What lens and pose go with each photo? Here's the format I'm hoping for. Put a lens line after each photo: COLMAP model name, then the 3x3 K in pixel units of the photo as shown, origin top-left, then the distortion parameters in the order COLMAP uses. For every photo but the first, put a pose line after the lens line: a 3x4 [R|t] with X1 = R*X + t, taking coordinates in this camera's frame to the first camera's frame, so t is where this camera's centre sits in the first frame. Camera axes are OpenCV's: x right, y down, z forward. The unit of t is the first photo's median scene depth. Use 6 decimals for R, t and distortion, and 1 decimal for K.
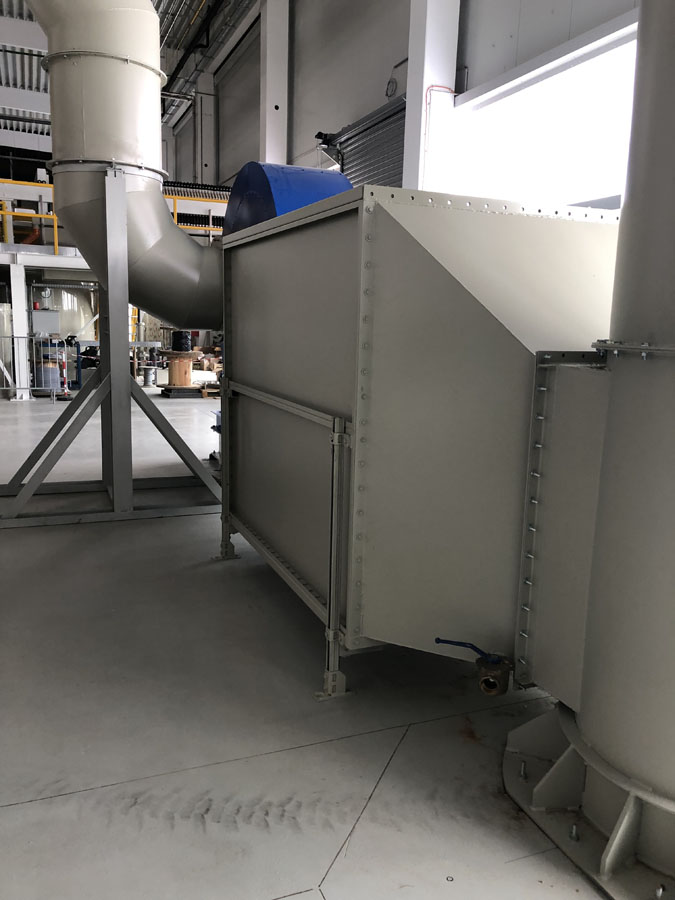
lens RADIAL K [[727.8, 0, 337.2], [0, 727.8, 444.2], [0, 0, 1]] dist [0.019836, 0.000982]
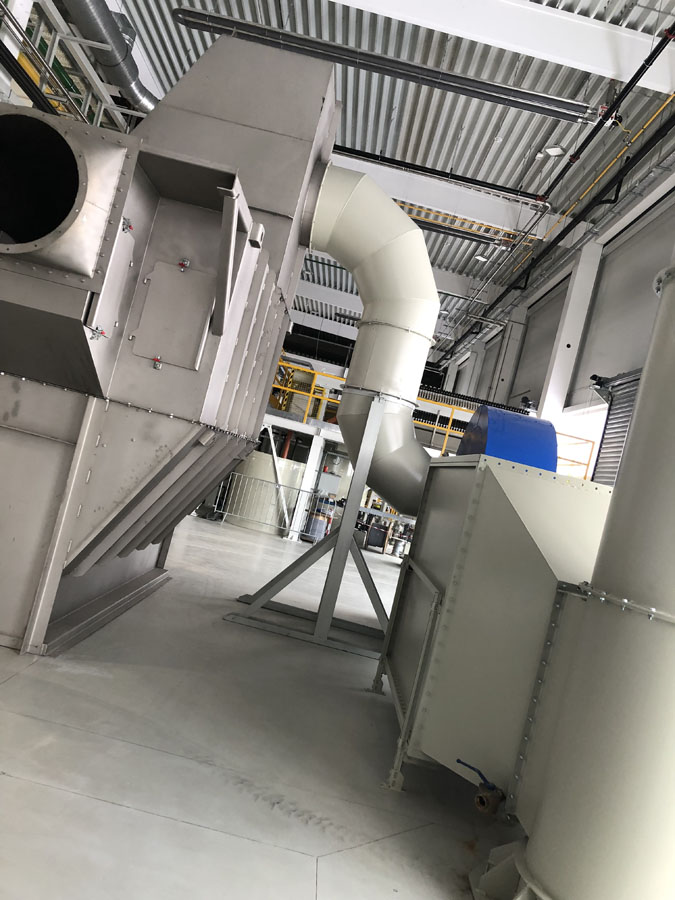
lens RADIAL K [[727.8, 0, 337.2], [0, 727.8, 444.2], [0, 0, 1]] dist [0.019836, 0.000982]
pose [[0.902851, 0.190690, -0.385354, 0.187768], [-0.282405, 0.938834, -0.197075, 0.017765], [0.324203, 0.286755, 0.901479, -0.292157]]
